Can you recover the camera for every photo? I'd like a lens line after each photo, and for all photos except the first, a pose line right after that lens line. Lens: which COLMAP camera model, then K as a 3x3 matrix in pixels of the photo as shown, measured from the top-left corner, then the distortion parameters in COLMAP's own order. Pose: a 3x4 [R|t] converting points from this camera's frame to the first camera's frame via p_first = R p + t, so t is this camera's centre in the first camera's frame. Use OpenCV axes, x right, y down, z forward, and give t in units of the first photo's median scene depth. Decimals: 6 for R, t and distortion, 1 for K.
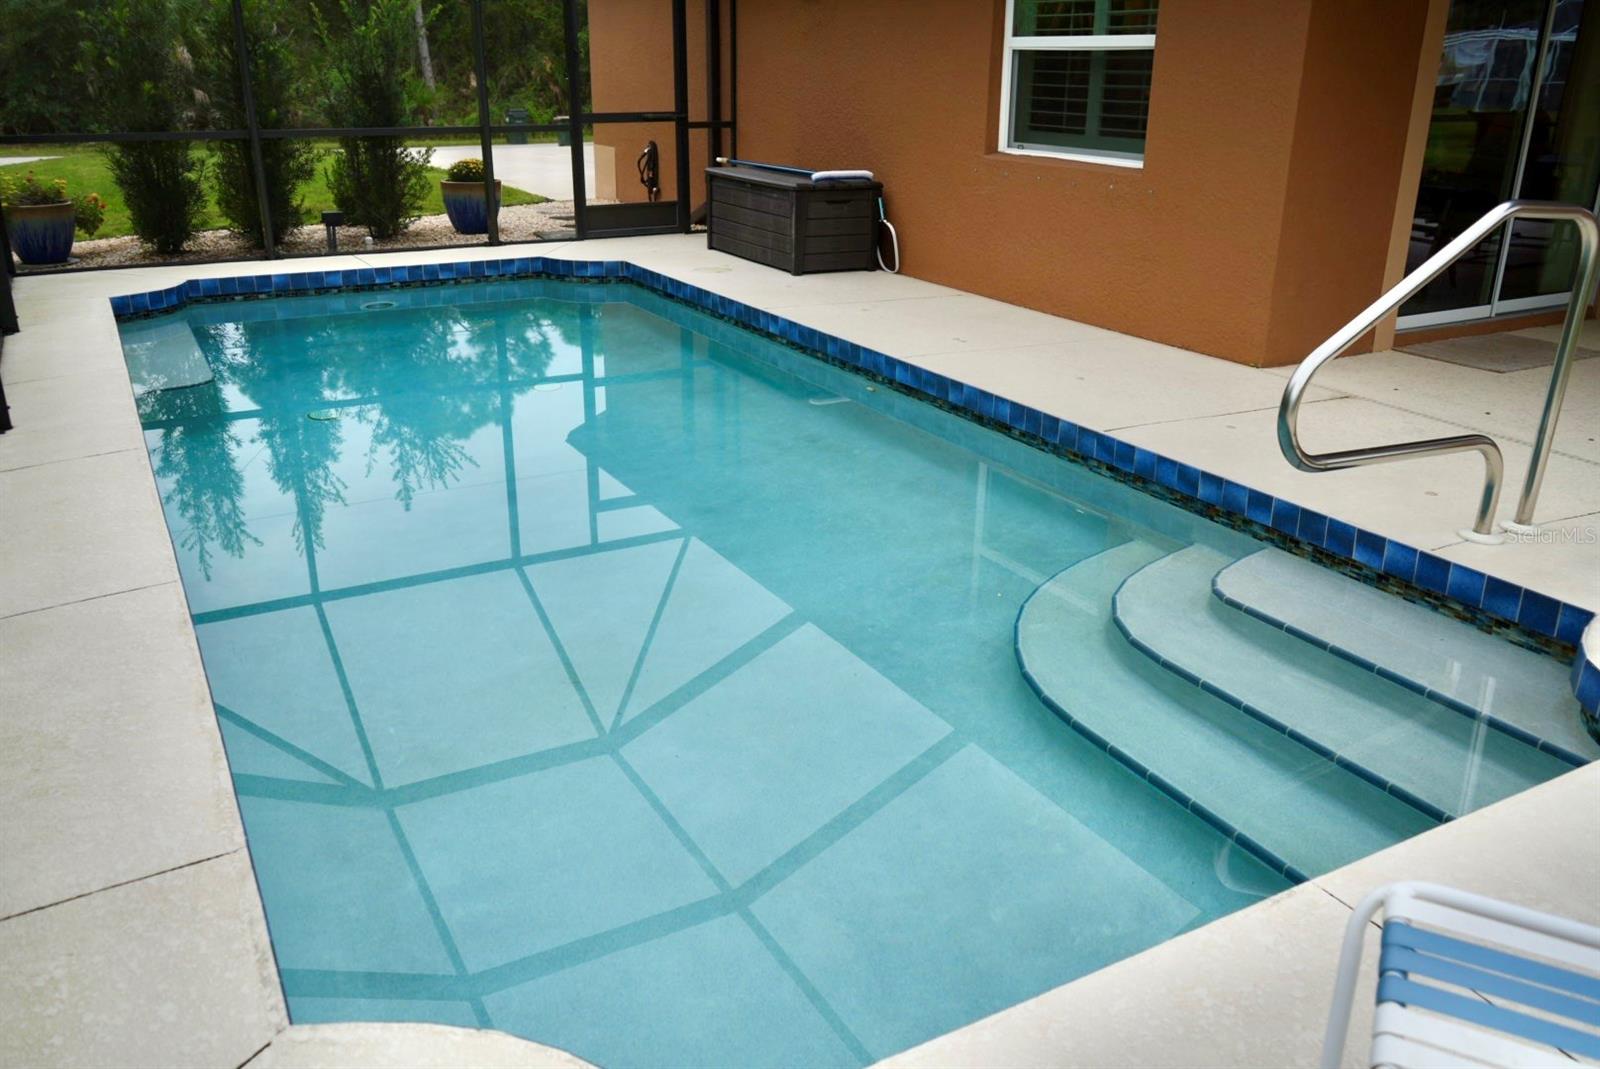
lens RADIAL K [[1255.2, 0, 798.7], [0, 1255.2, 534.1], [0, 0, 1]] dist [-0.023287, 0.019896]
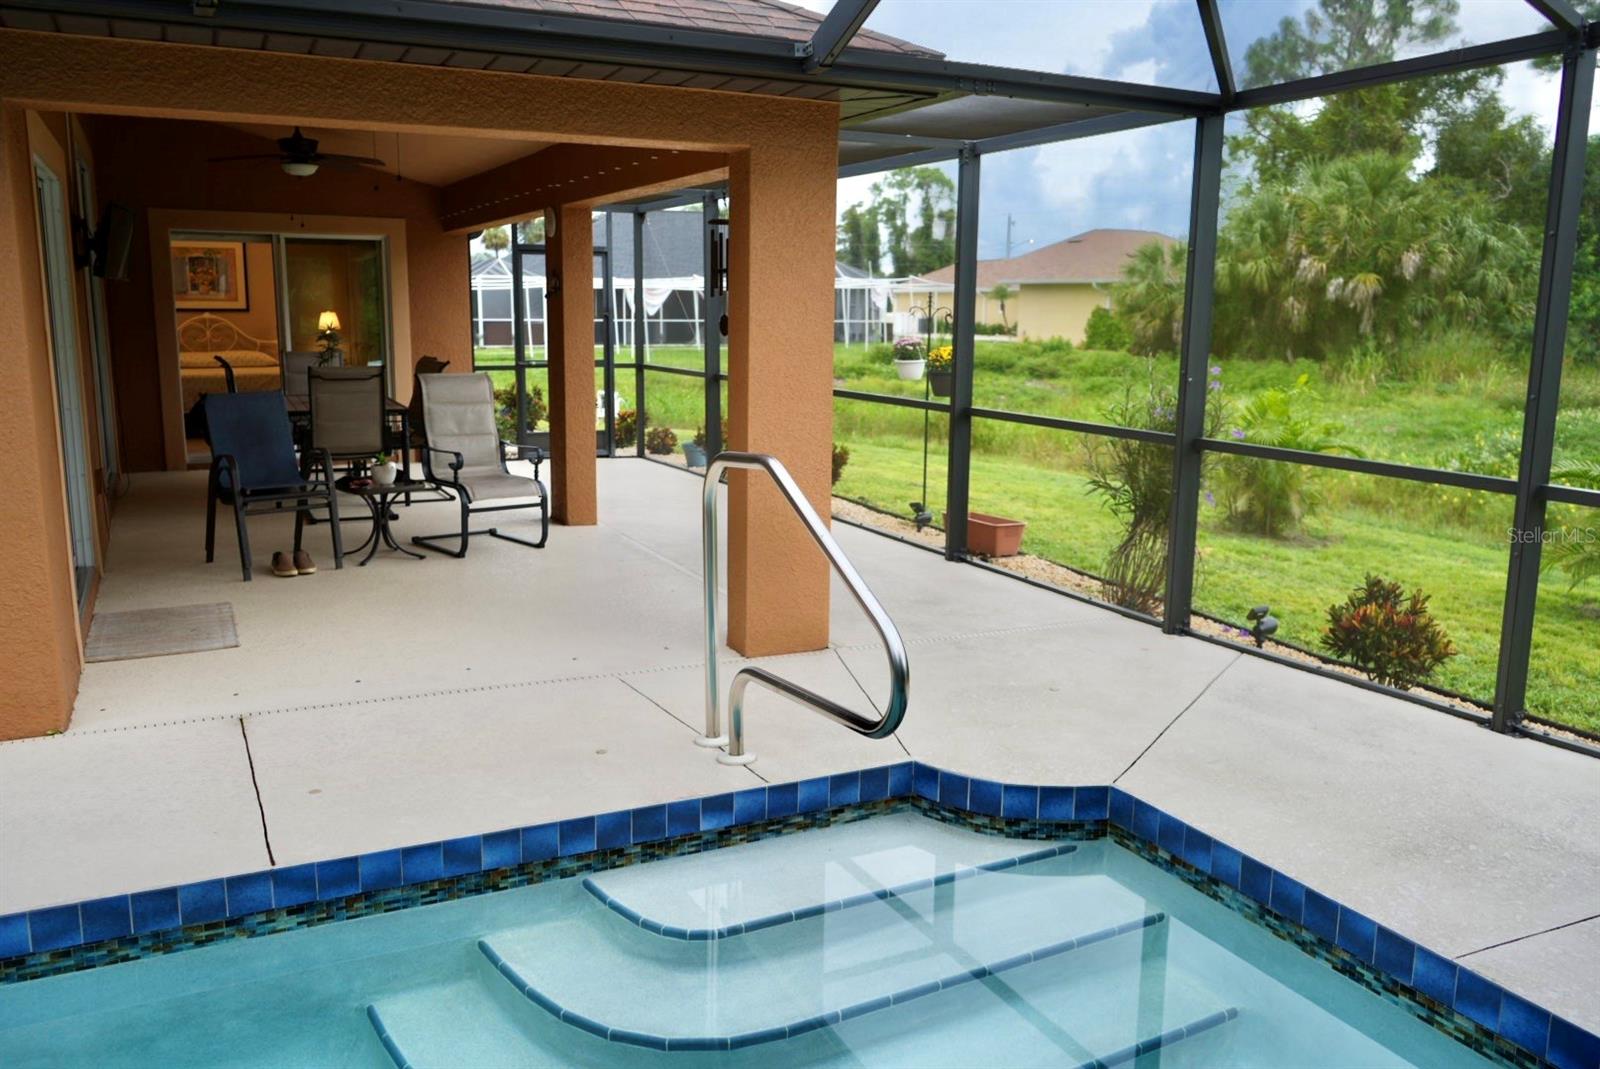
lens RADIAL K [[1255.2, 0, 799.5], [0, 1255.2, 533.3], [0, 0, 1]] dist [-0.023287, 0.019896]
pose [[0.039580, -0.175892, 0.983613, -0.406514], [0.343527, 0.926776, 0.151905, -0.284196], [-0.938308, 0.331886, 0.097106, 0.721716]]
